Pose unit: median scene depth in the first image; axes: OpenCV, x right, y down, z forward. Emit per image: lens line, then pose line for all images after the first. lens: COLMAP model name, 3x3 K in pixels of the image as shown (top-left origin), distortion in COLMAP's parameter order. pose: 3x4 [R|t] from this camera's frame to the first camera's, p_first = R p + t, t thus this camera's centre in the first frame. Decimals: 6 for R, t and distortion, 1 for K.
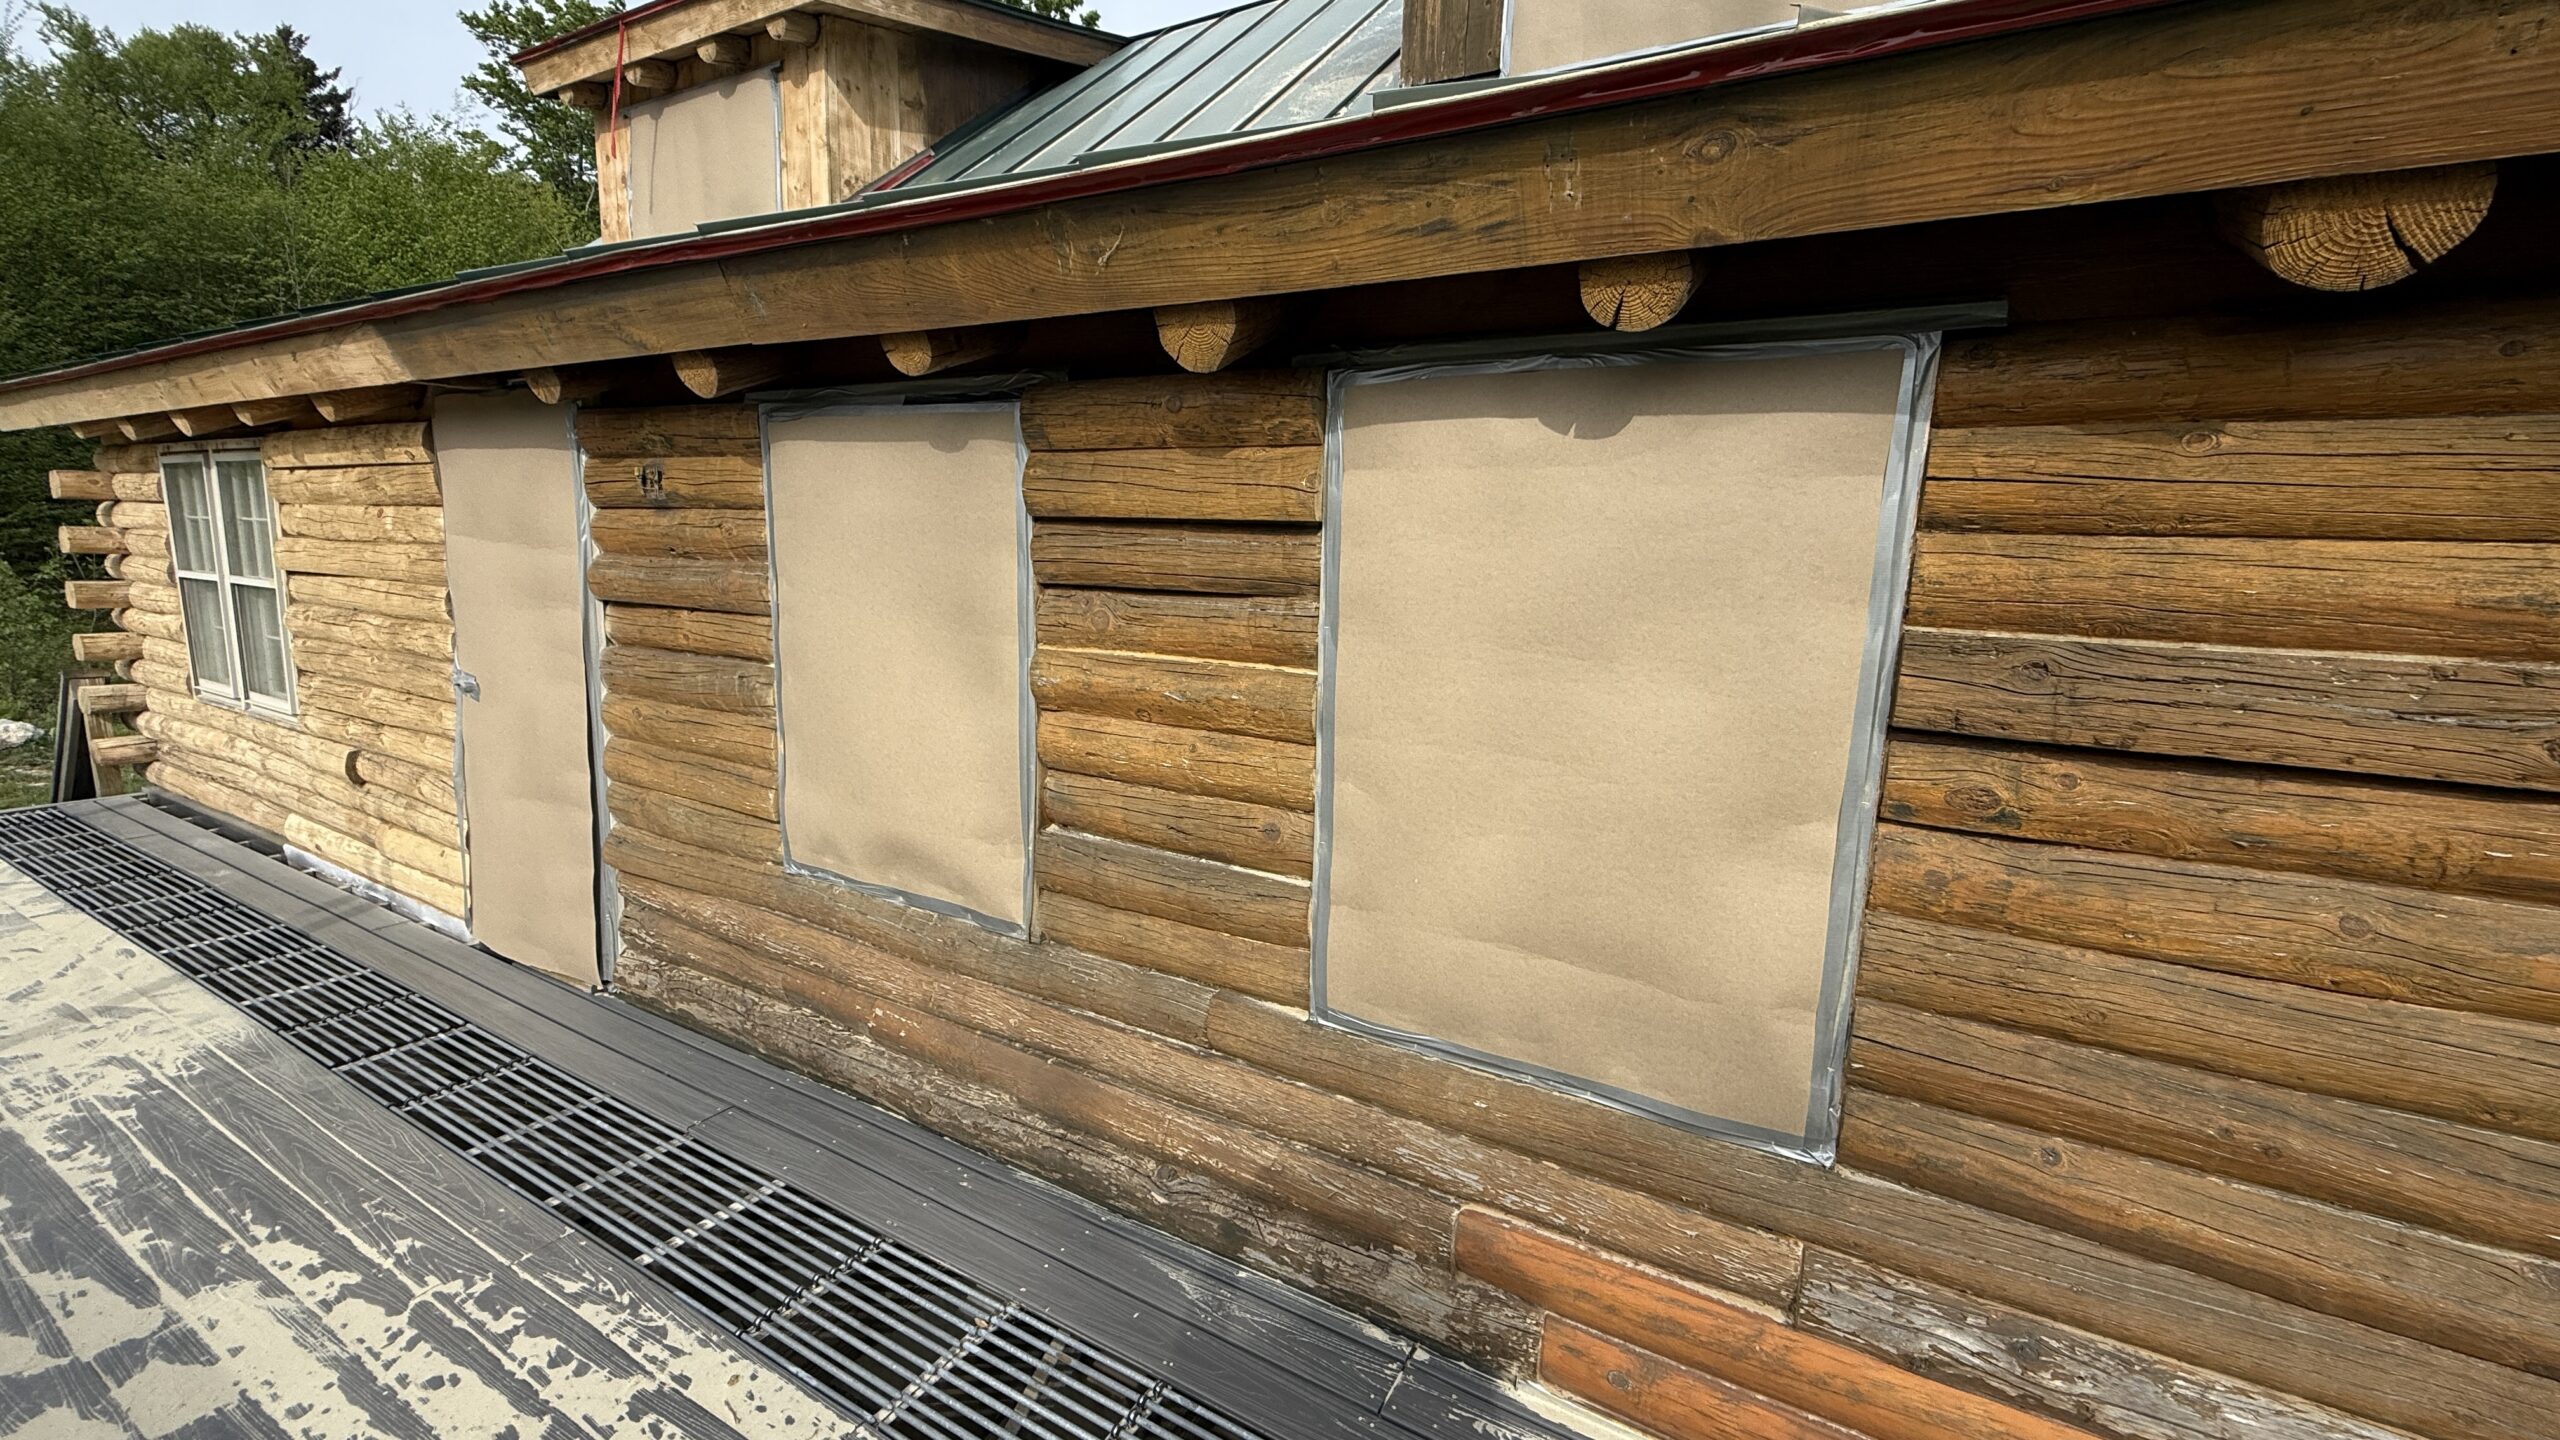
lens RADIAL K [[1050.4, 0, 1280.0], [0, 1050.4, 720.0], [0, 0, 1]] dist [-0.008829, 0.003357]
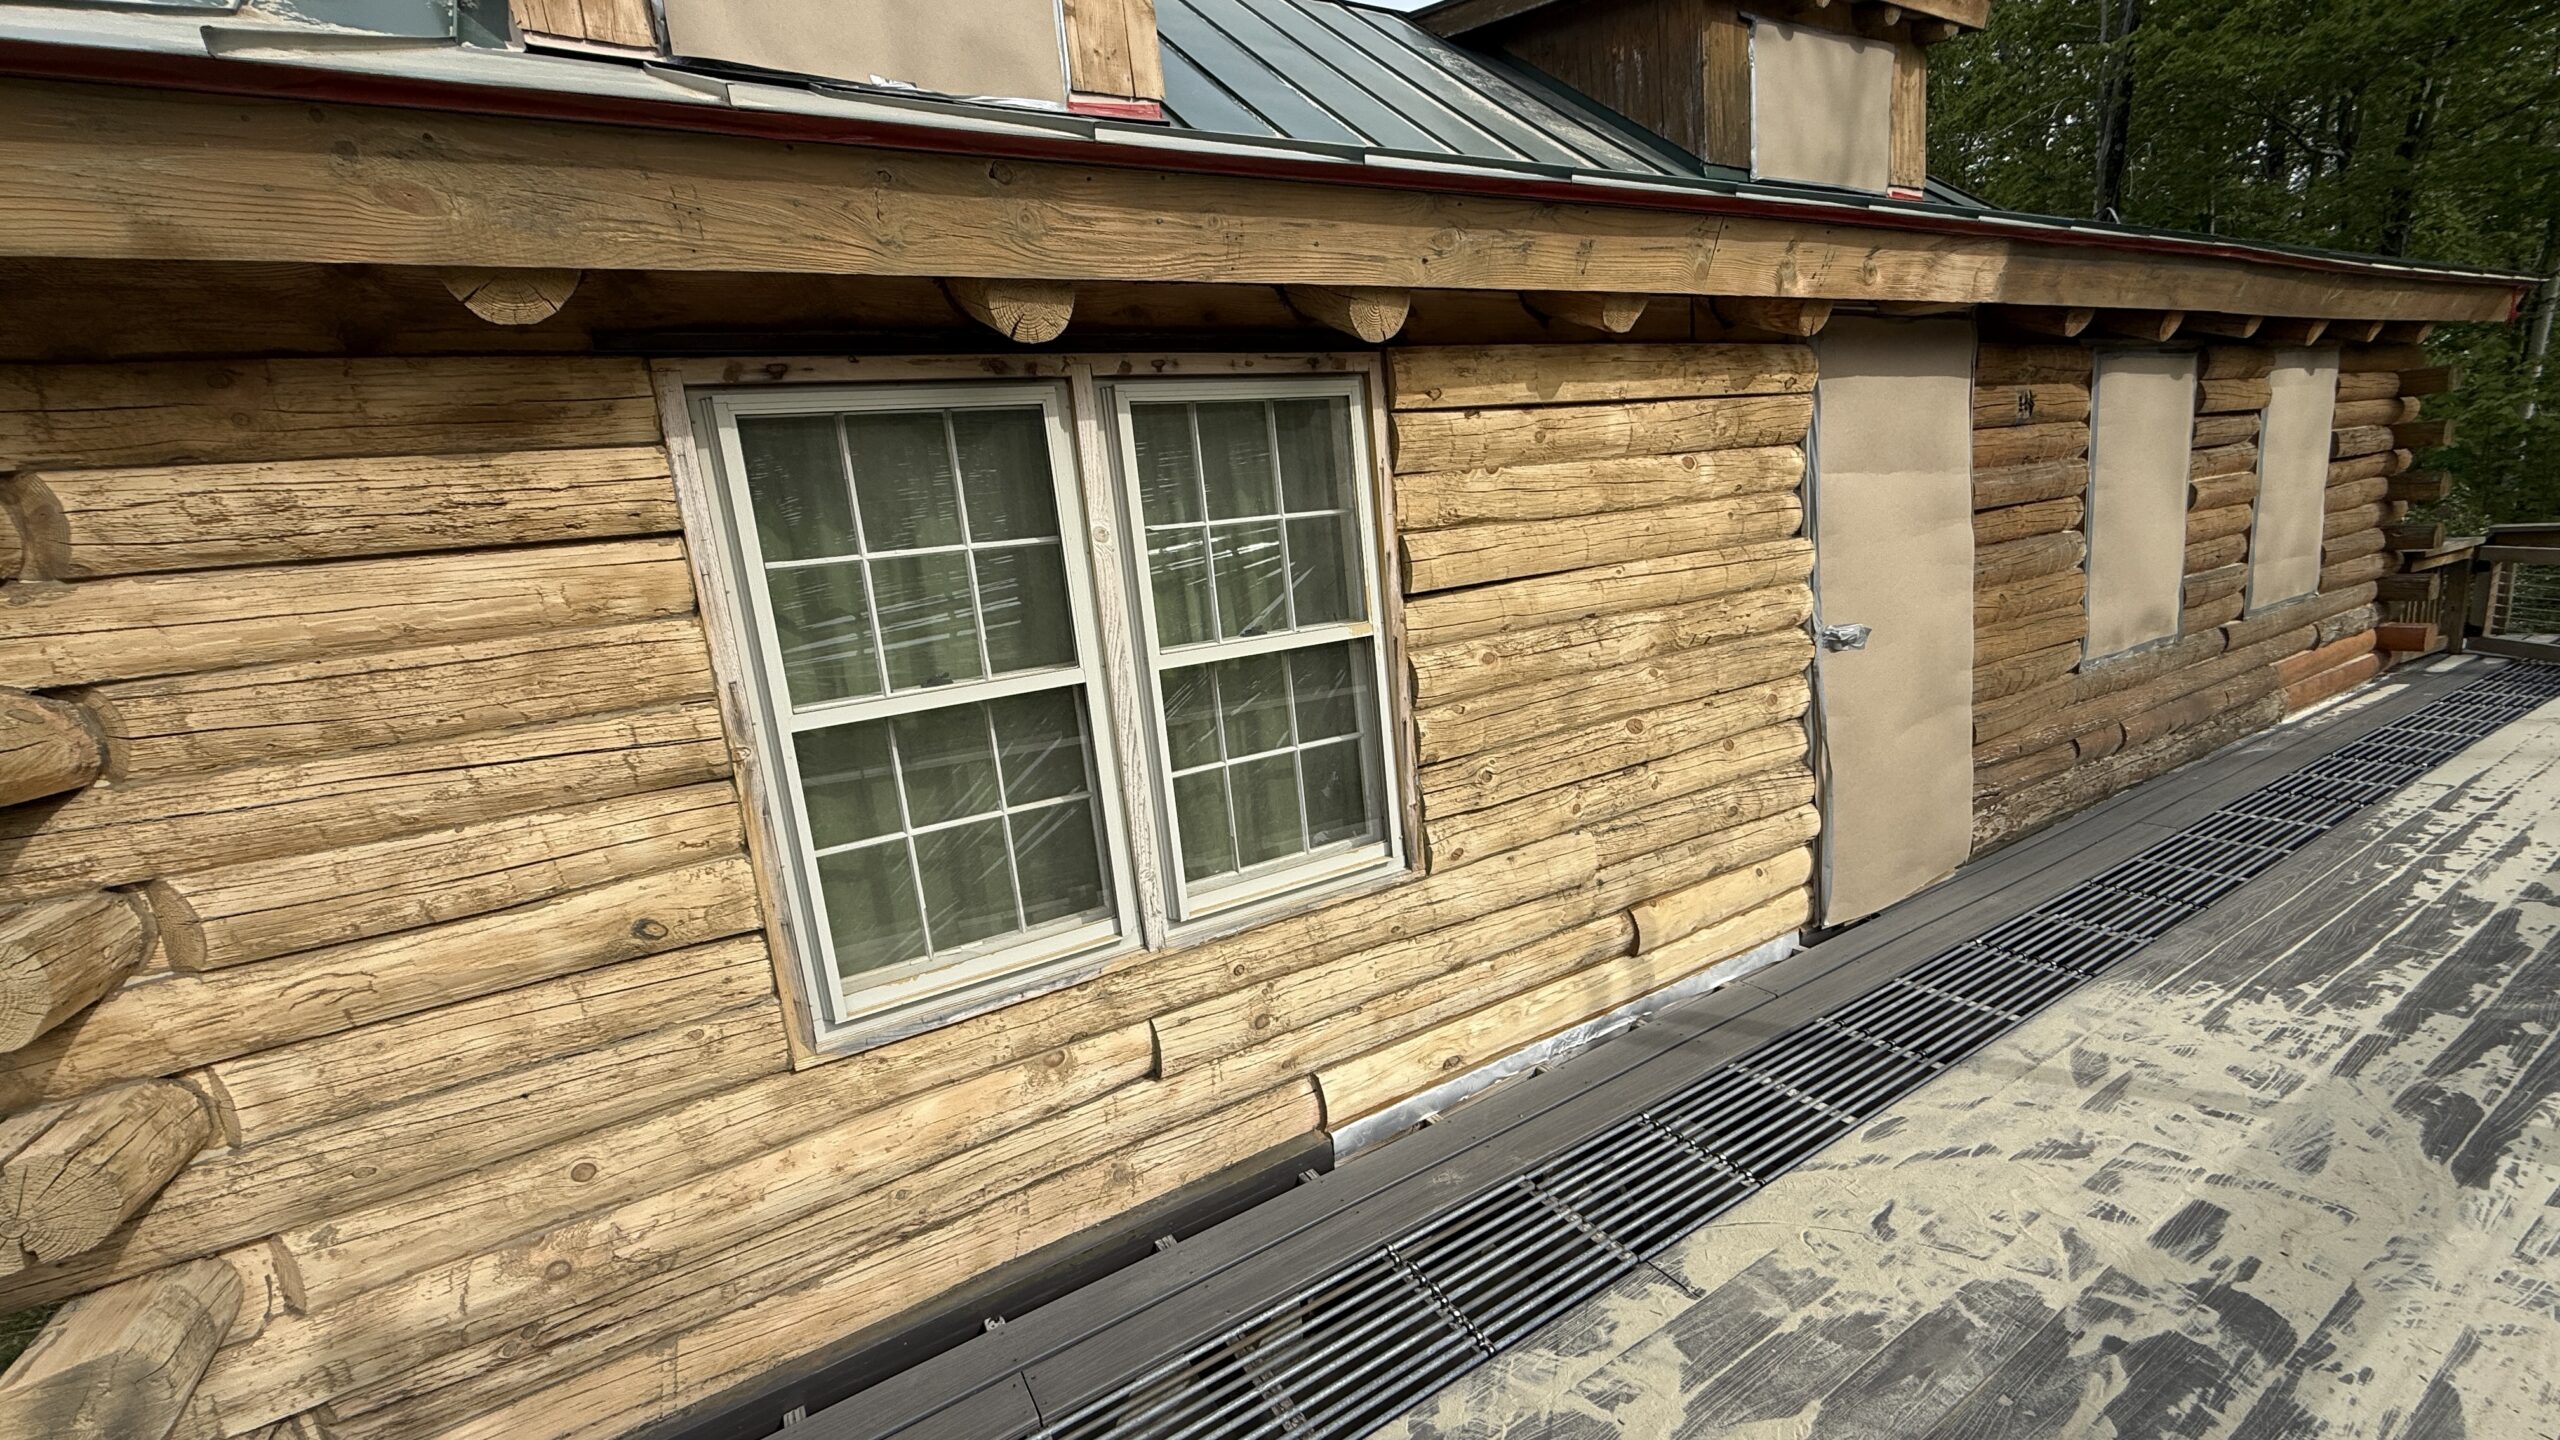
lens RADIAL K [[1050.4, 0, 1280.0], [0, 1050.4, 720.0], [0, 0, 1]] dist [-0.008829, 0.003357]
pose [[0.483537, -0.233359, 0.843644, -2.811391], [0.257523, 0.959078, 0.117689, -0.309808], [-0.836585, 0.160351, 0.523845, 1.475249]]
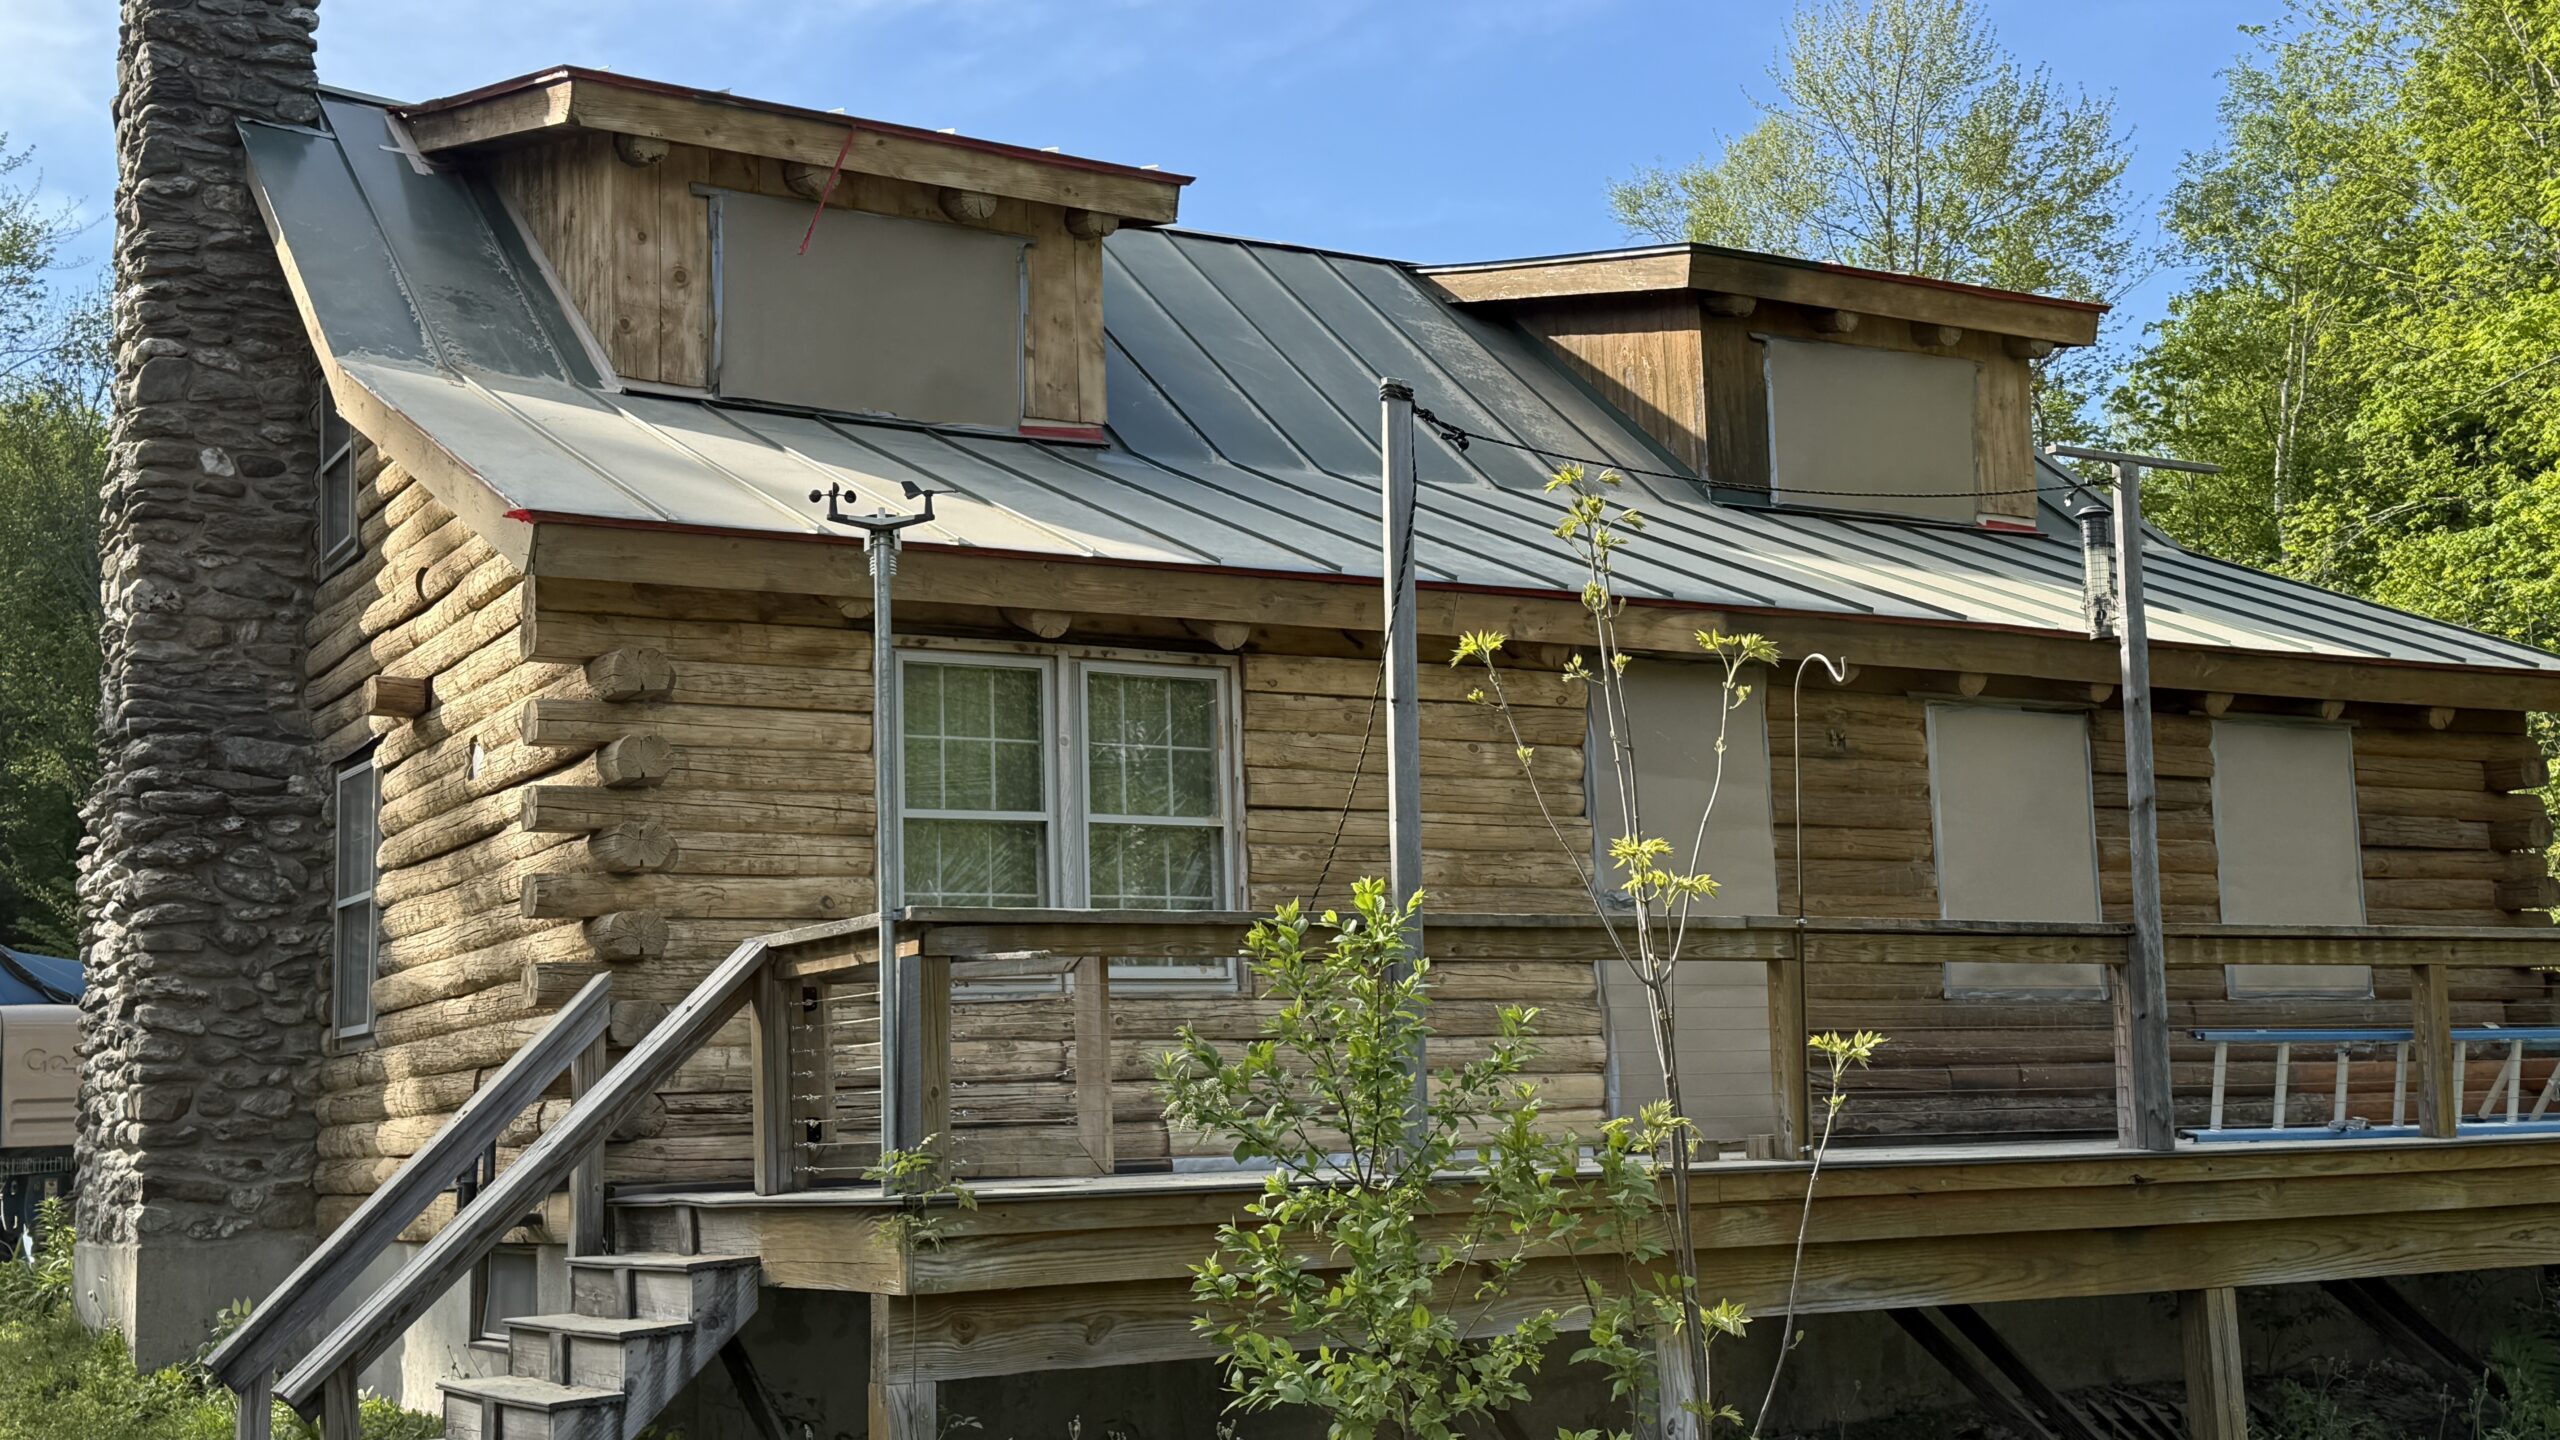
lens RADIAL K [[3211.1, 0, 1280.0], [0, 3211.1, 720.0], [0, 0, 1]] dist [0.012345, 0.006201]
pose [[0.487433, 0.079343, 0.869548, -6.207842], [0.190936, 0.962076, -0.194817, 0.595370], [-0.852029, 0.260988, 0.453798, -0.470794]]
